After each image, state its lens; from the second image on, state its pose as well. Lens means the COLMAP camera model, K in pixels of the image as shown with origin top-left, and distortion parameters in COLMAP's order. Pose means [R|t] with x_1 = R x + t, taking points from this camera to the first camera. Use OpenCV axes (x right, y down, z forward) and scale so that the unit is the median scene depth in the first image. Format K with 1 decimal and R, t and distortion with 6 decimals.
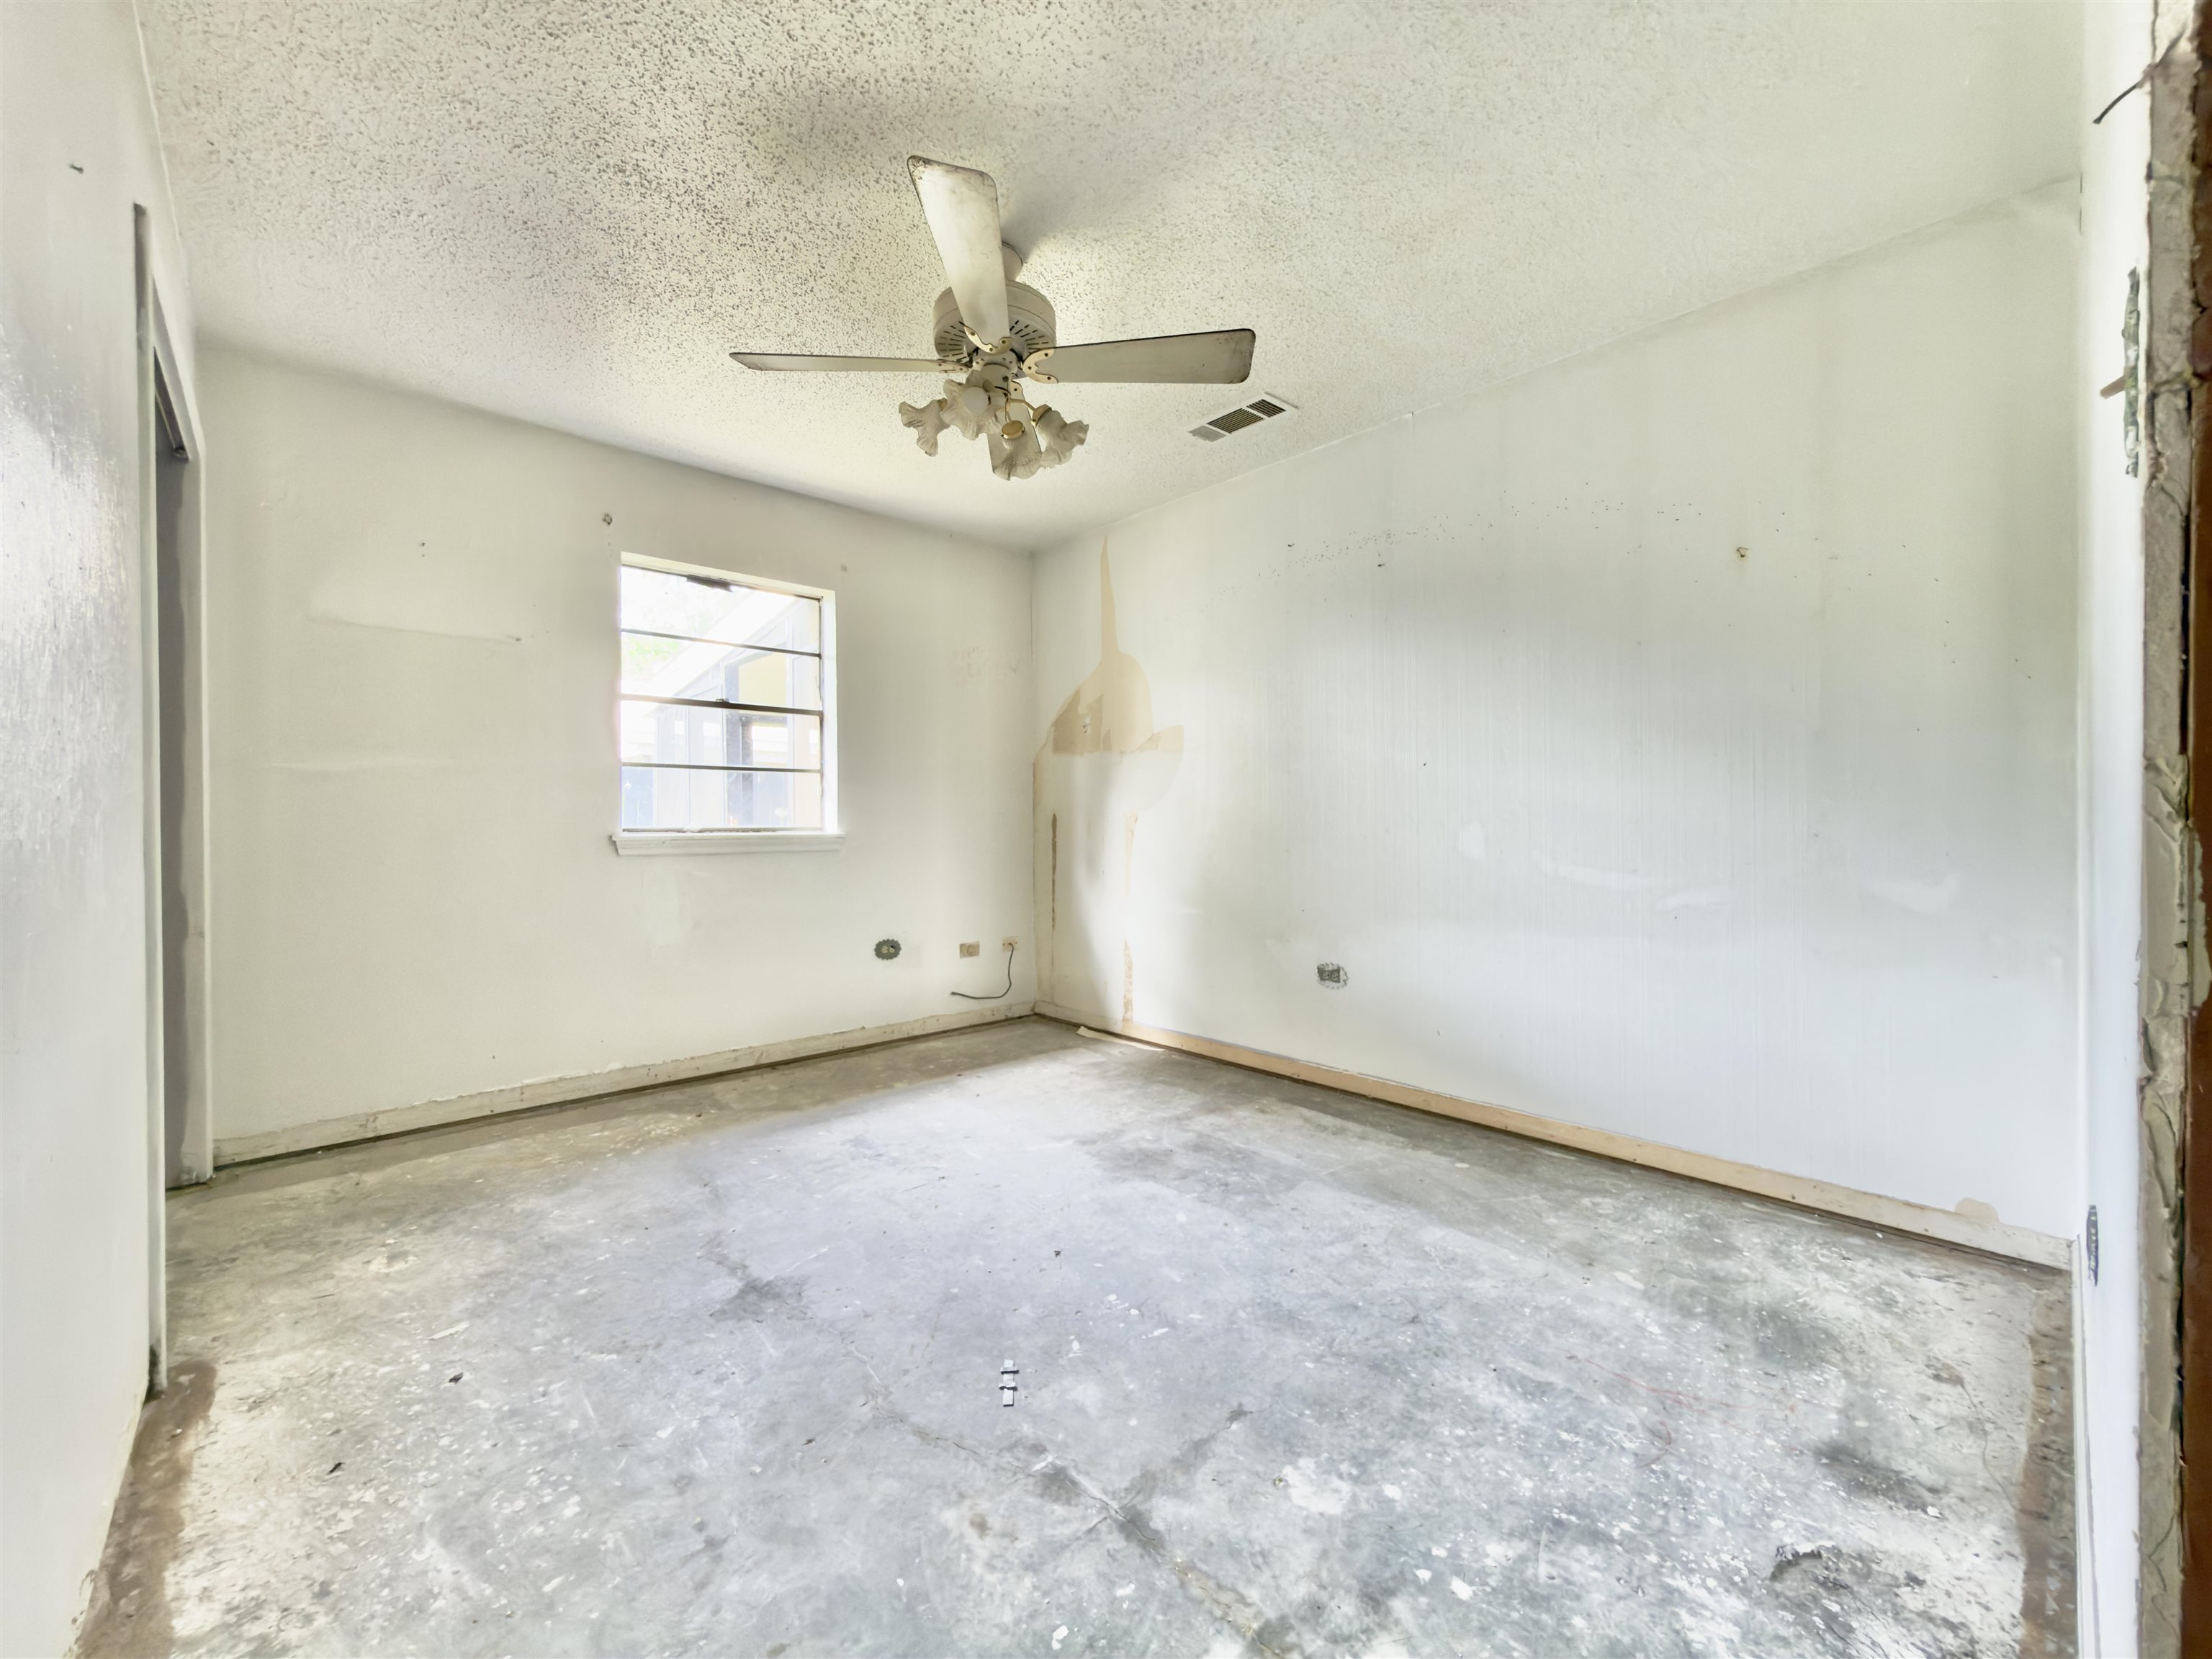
lens RADIAL K [[877.6, 0, 1101.1], [0, 877.6, 827.1], [0, 0, 1]] dist [-0.002366, -0.000089]
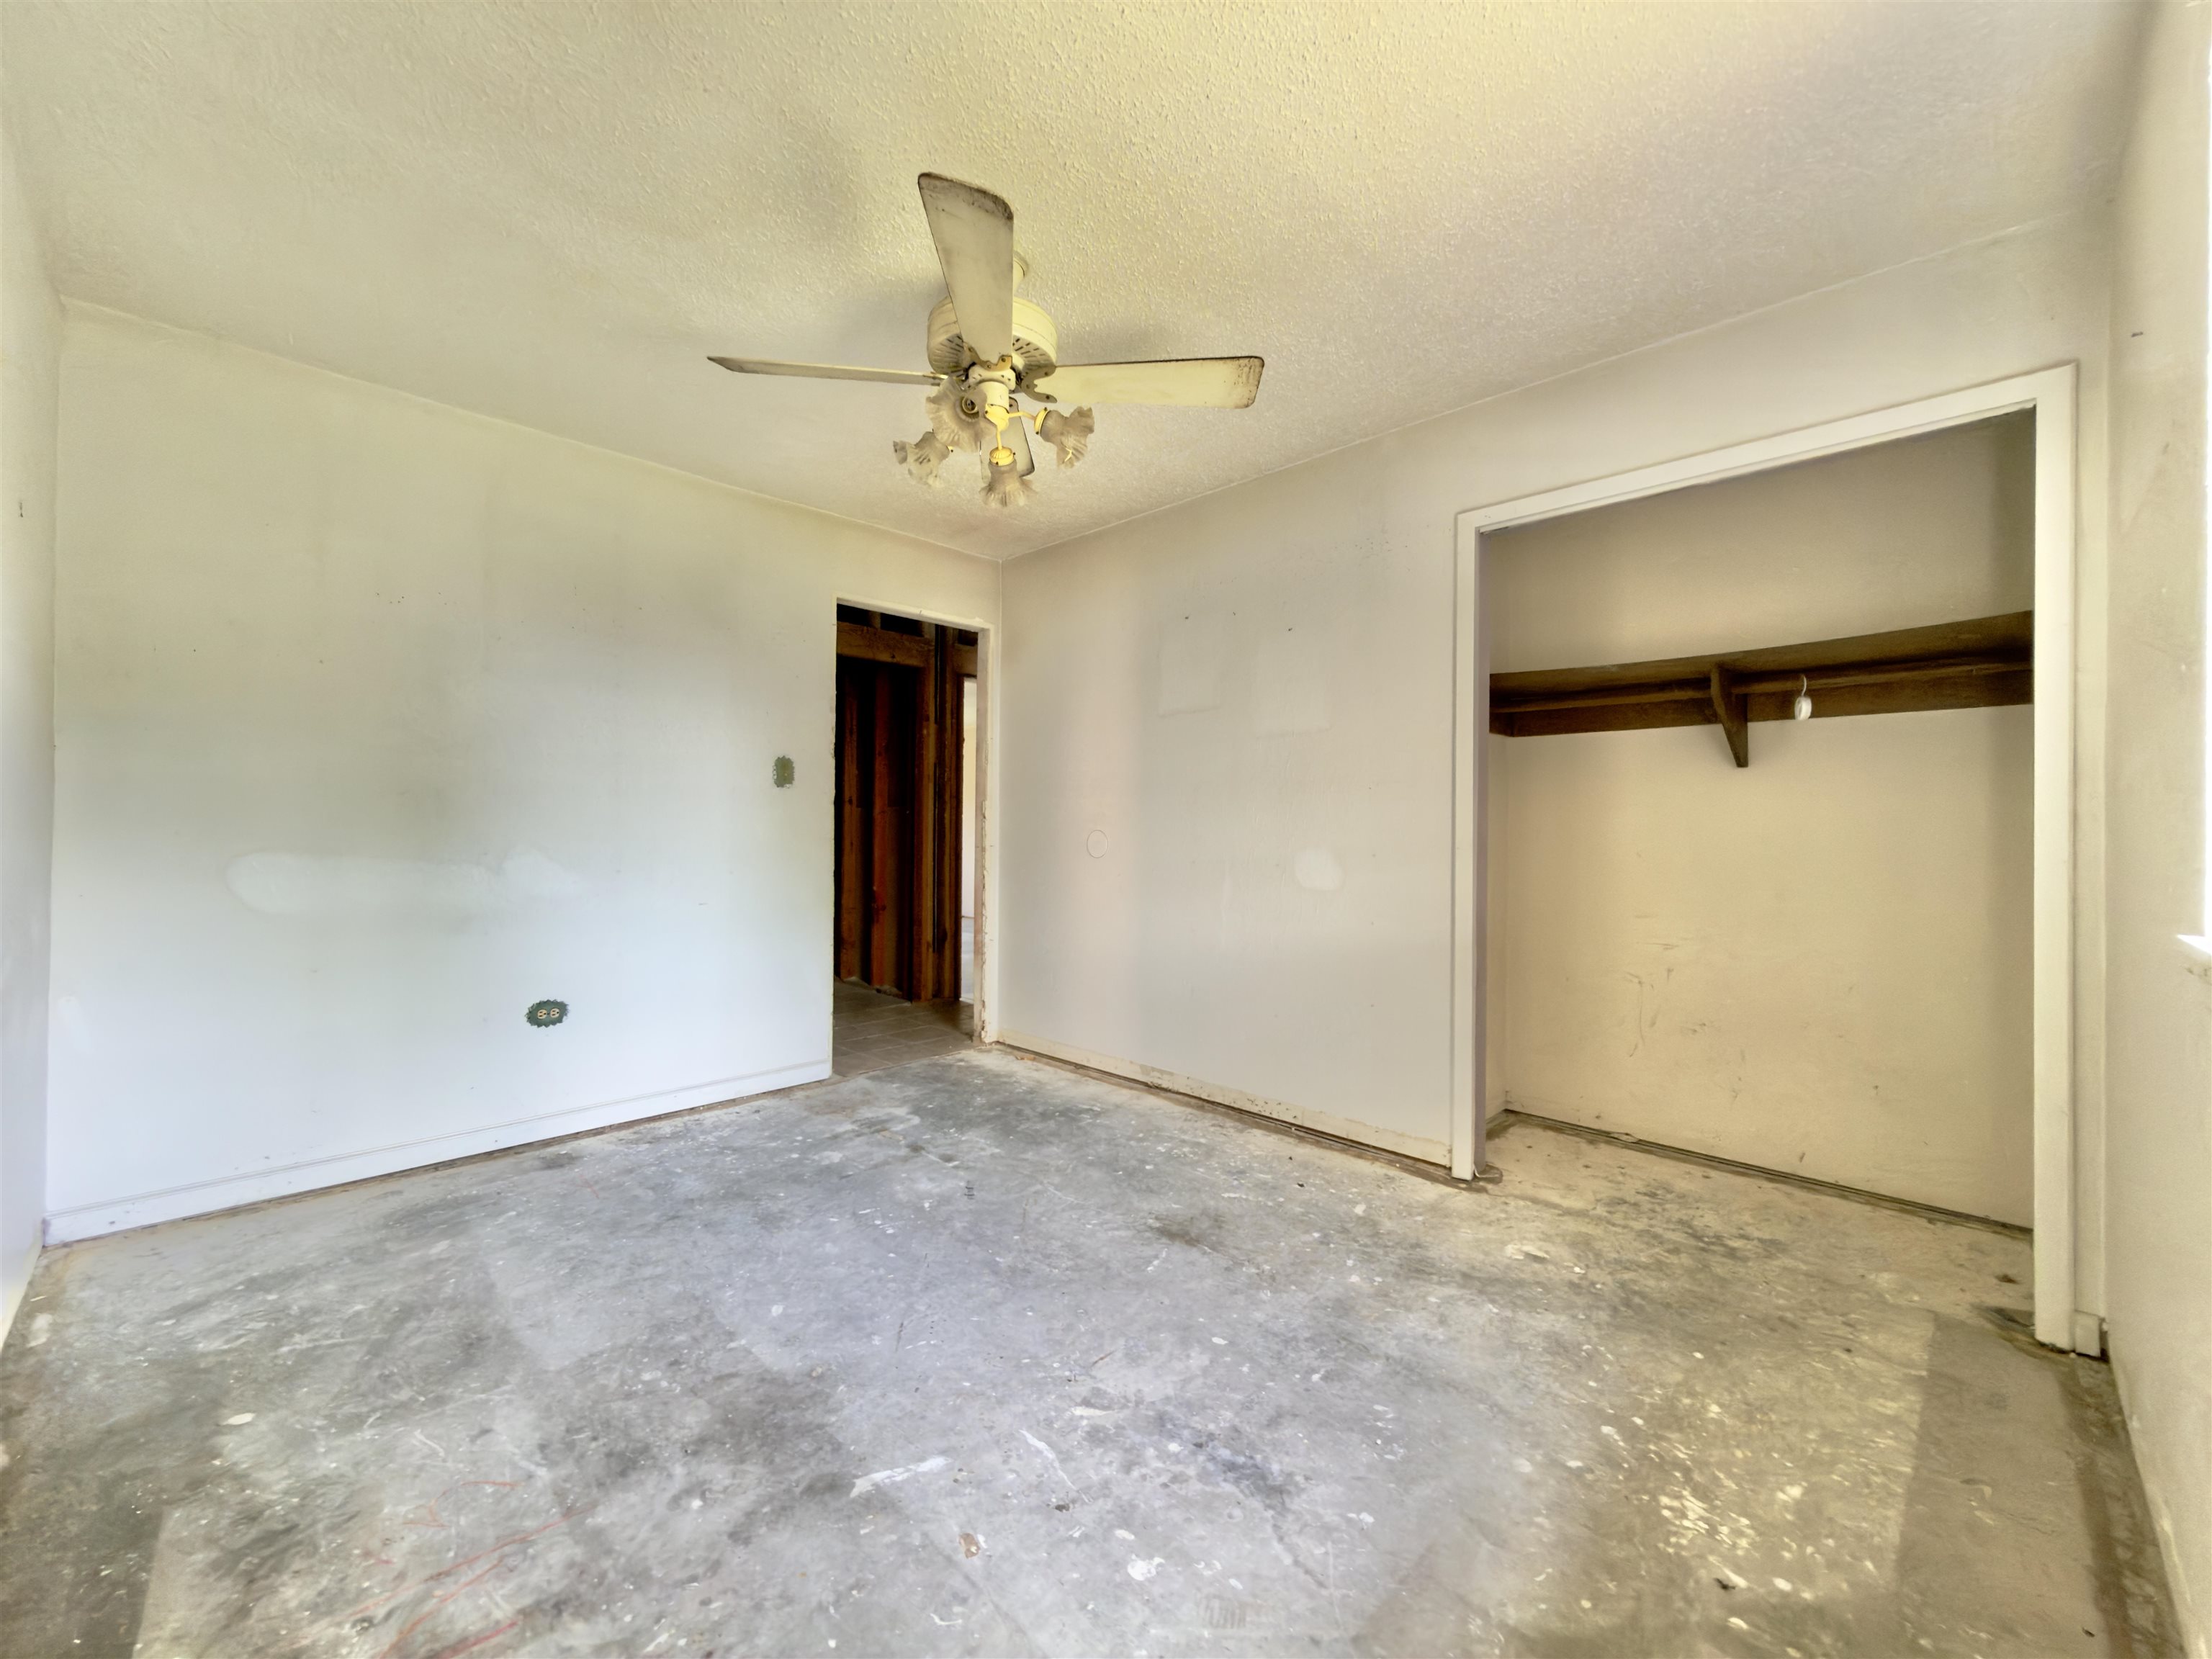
lens RADIAL K [[877.6, 0, 1101.1], [0, 877.6, 827.1], [0, 0, 1]] dist [-0.002366, -0.000089]
pose [[-0.998747, -0.005297, -0.049755, -0.198041], [-0.005310, 0.999986, 0.000128, -0.043787], [0.049754, 0.000392, -0.998761, 2.002567]]
